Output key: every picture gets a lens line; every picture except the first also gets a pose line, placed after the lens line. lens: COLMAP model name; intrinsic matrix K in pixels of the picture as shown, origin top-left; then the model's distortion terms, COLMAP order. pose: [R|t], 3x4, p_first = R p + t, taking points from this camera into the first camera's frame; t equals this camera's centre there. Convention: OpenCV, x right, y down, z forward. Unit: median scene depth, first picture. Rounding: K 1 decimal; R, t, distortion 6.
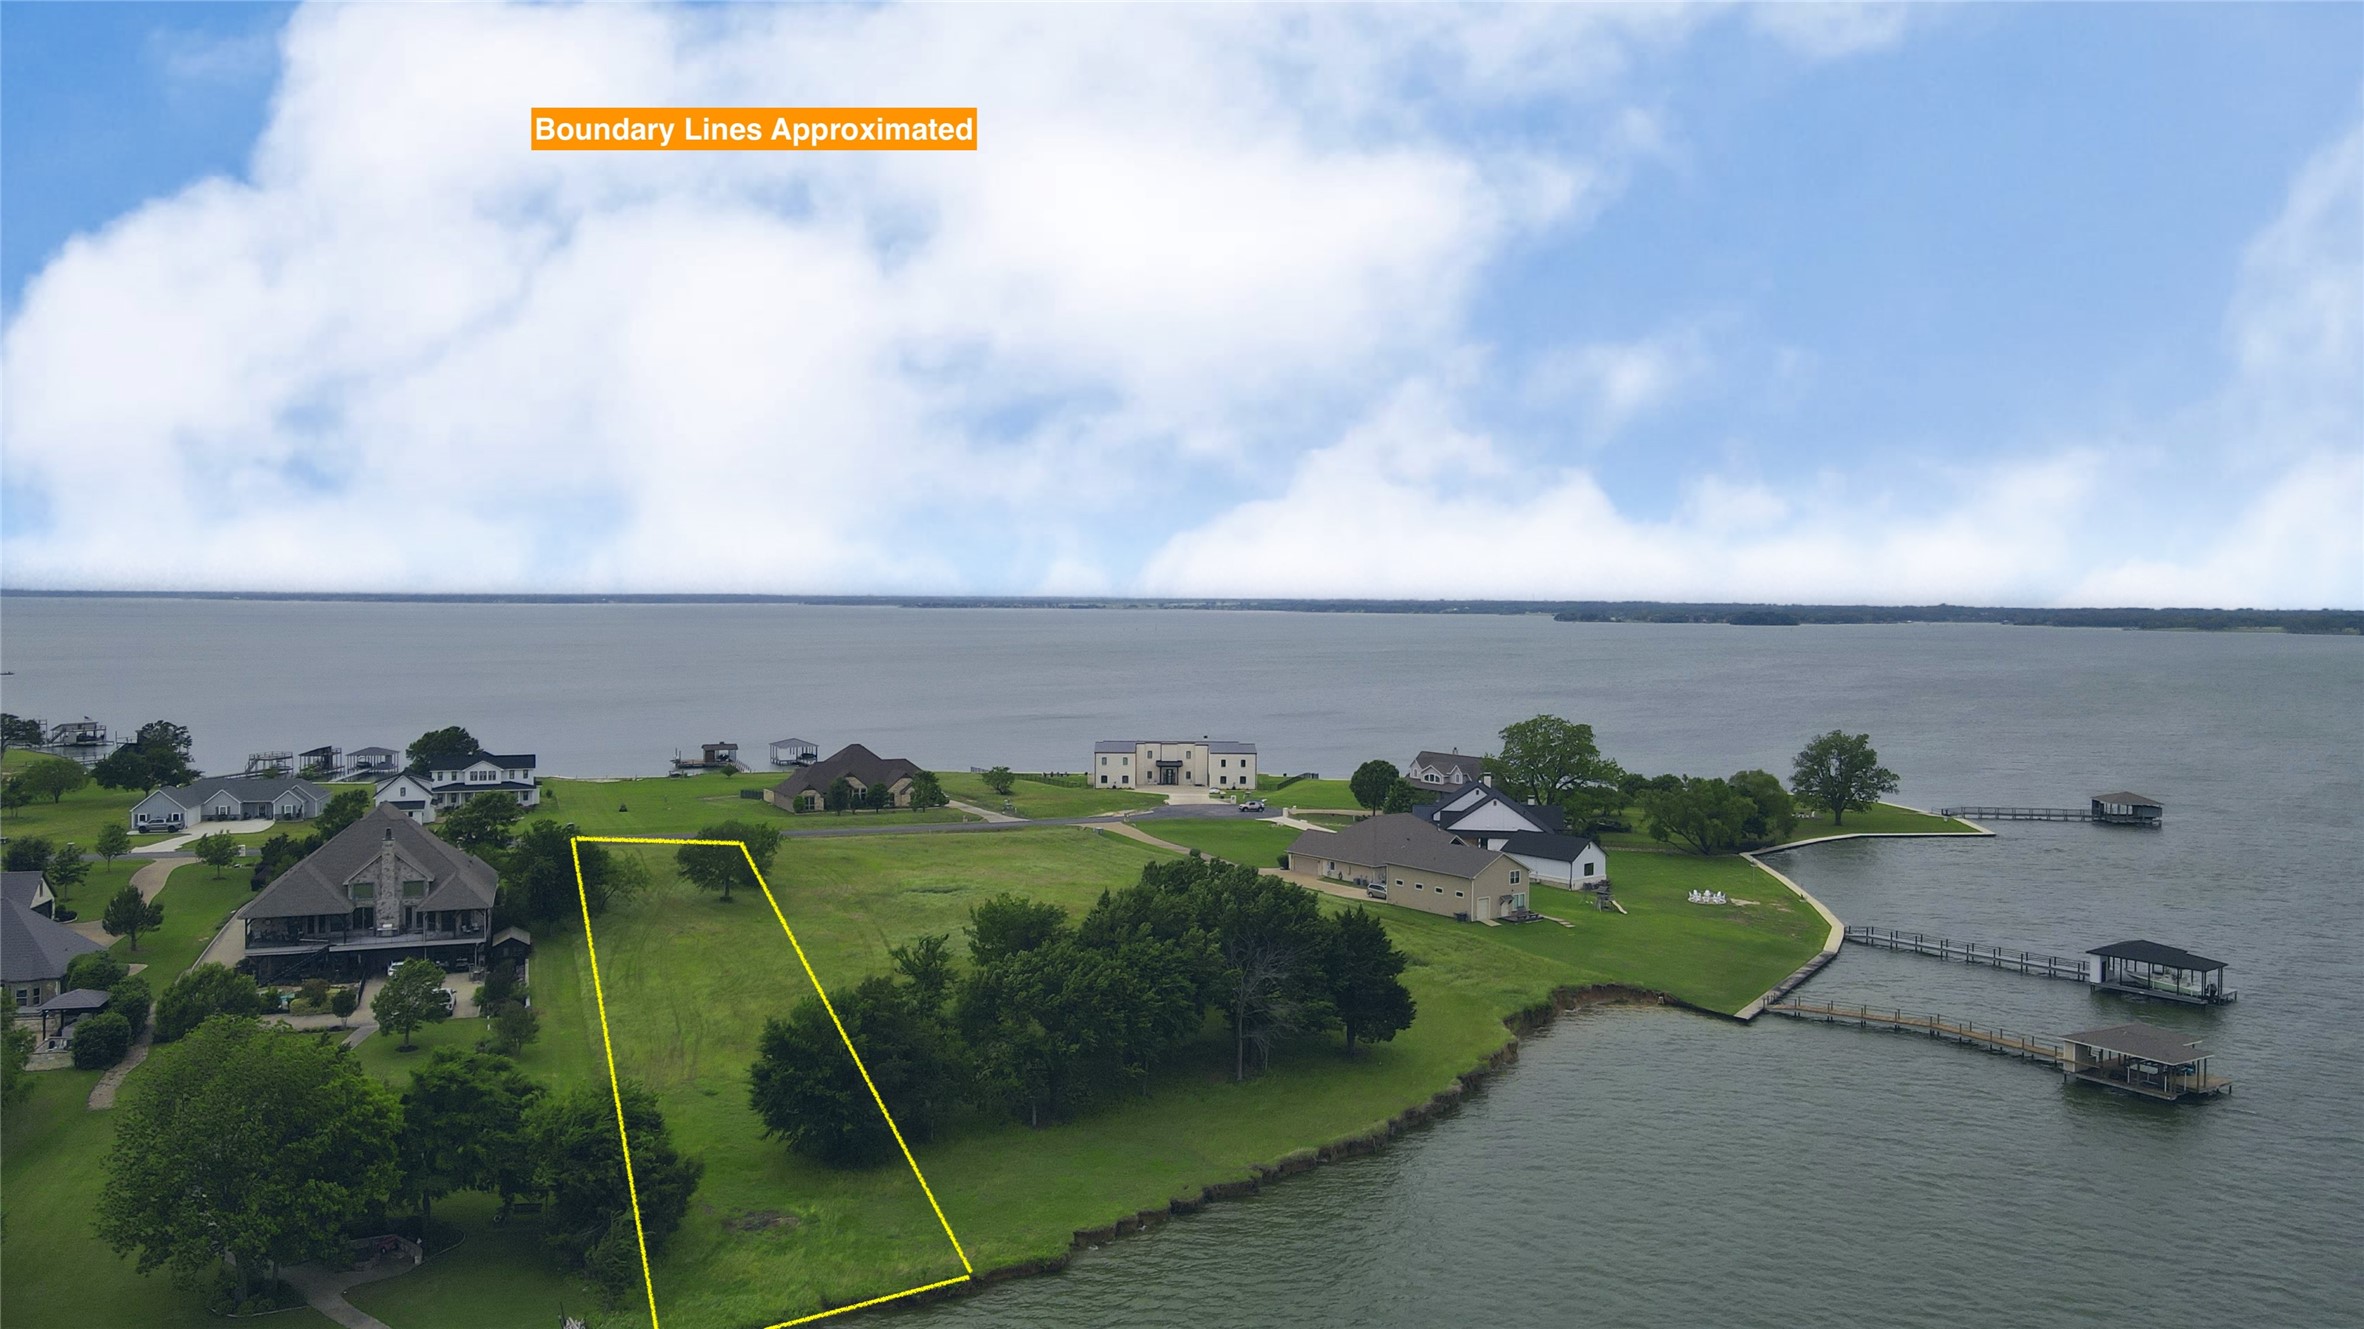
lens RADIAL K [[1754.6, 0, 1188.2], [0, 1754.6, 680.7], [0, 0, 1]] dist [-0.002973, 0.024230]
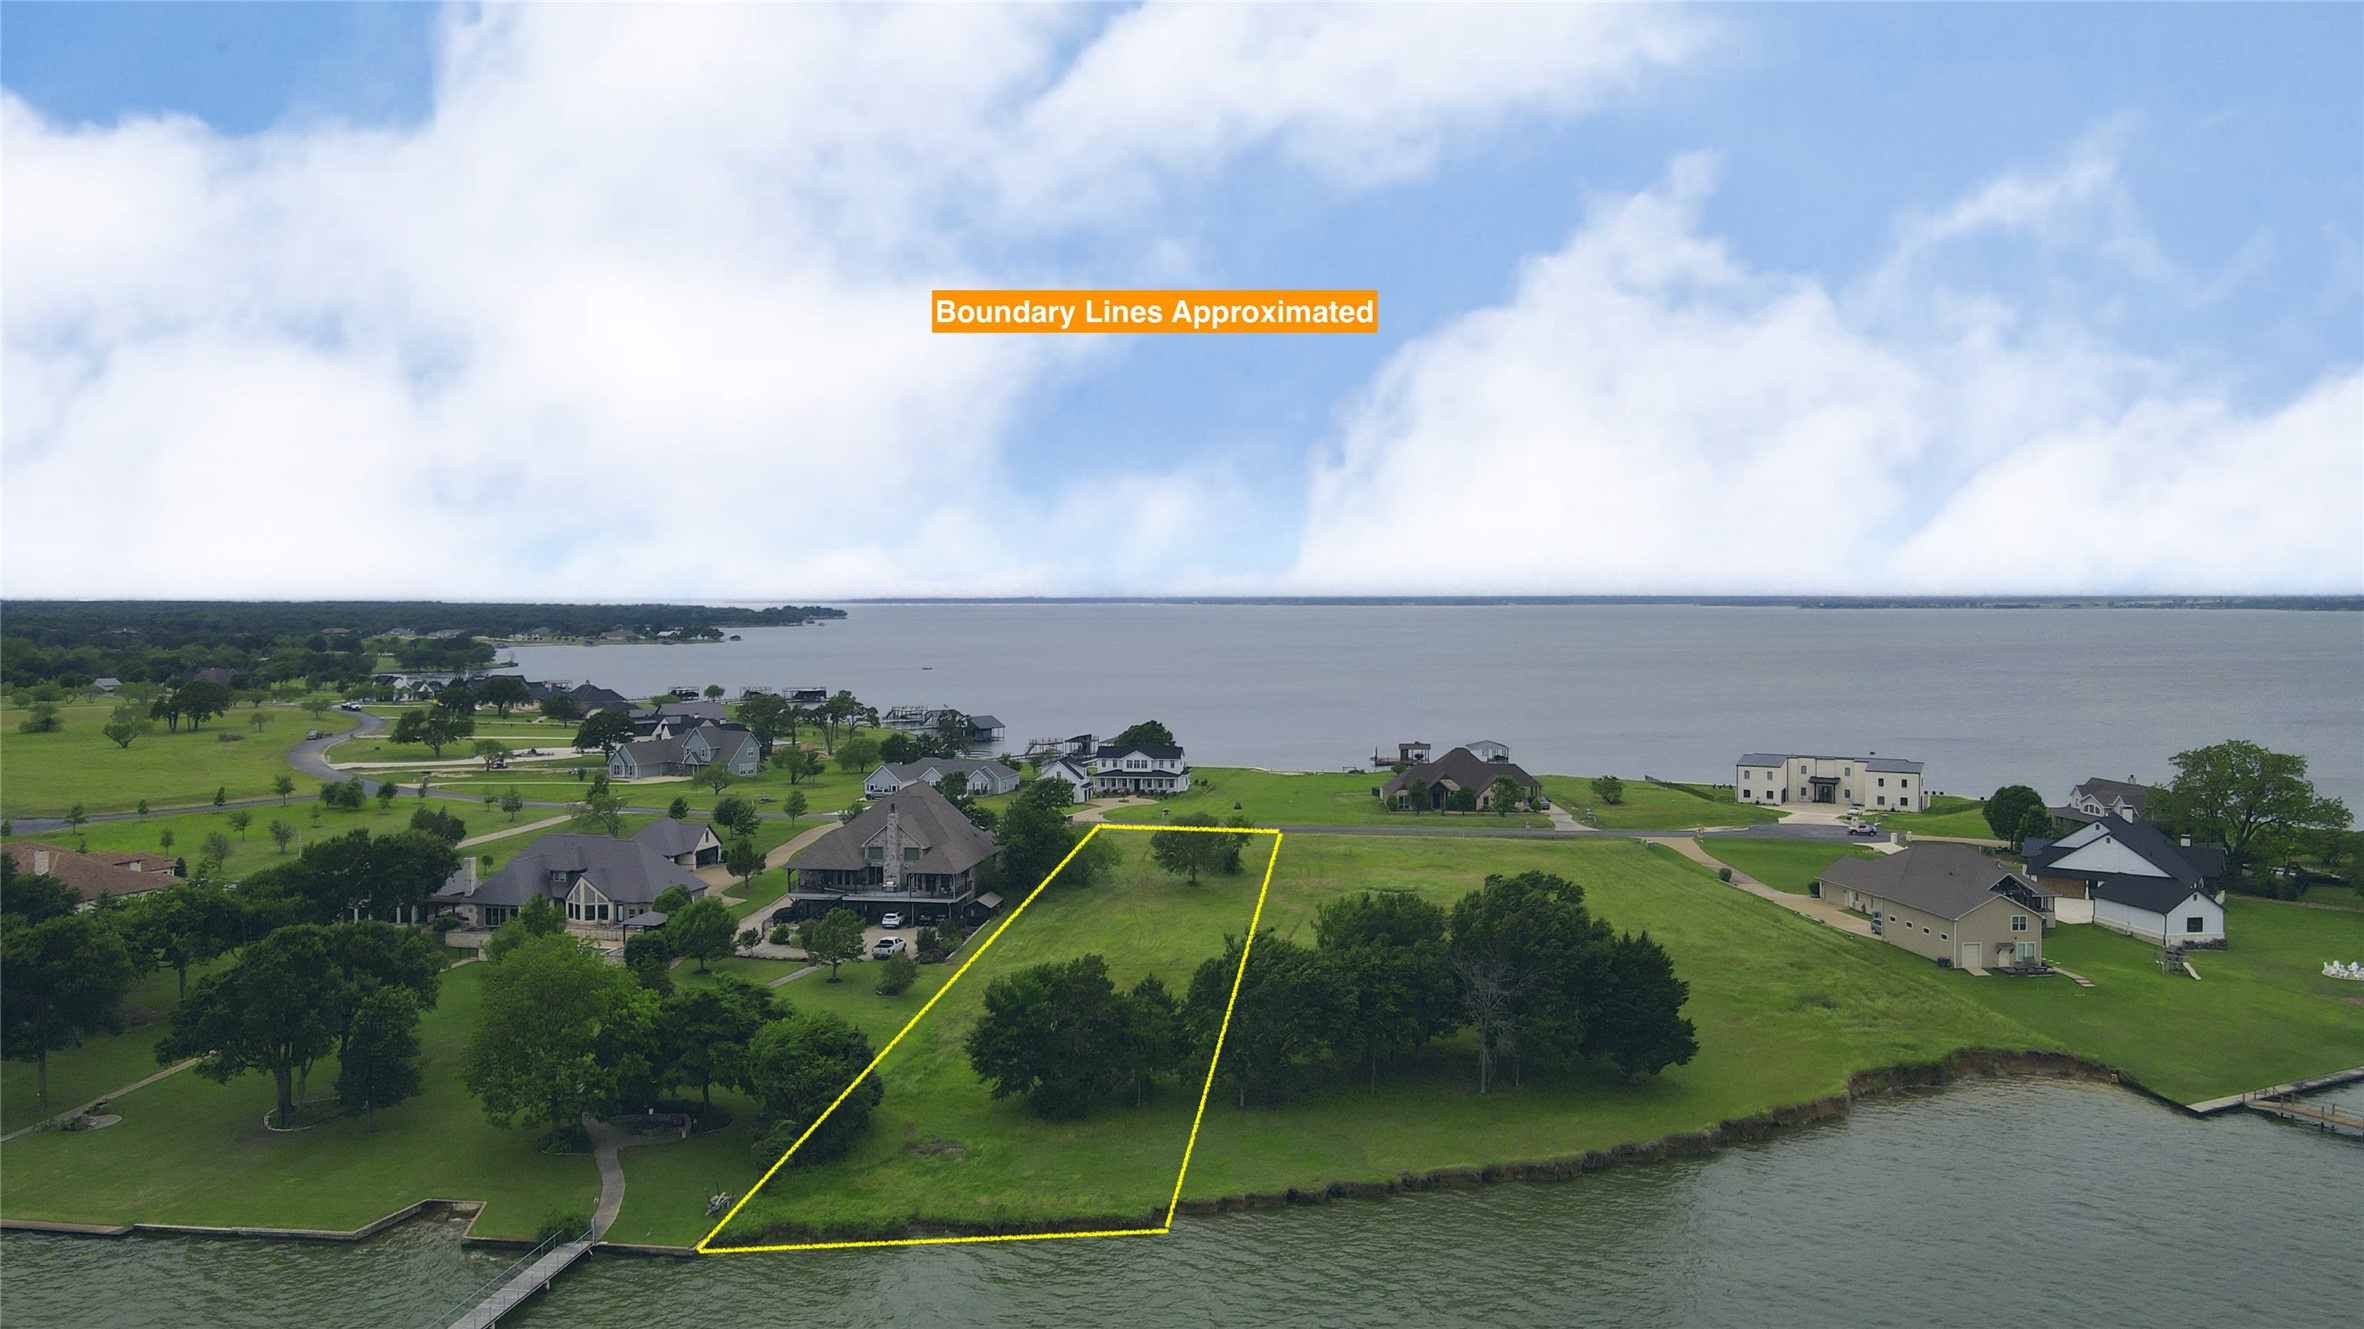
lens RADIAL K [[1754.6, 0, 1190.9], [0, 1754.6, 643.0], [0, 0, 1]] dist [-0.002973, 0.024230]
pose [[0.875371, 0.005062, -0.483425, 0.212417], [-0.015613, 0.999720, -0.017804, -0.005983], [0.483199, 0.023133, 0.875205, 0.018268]]
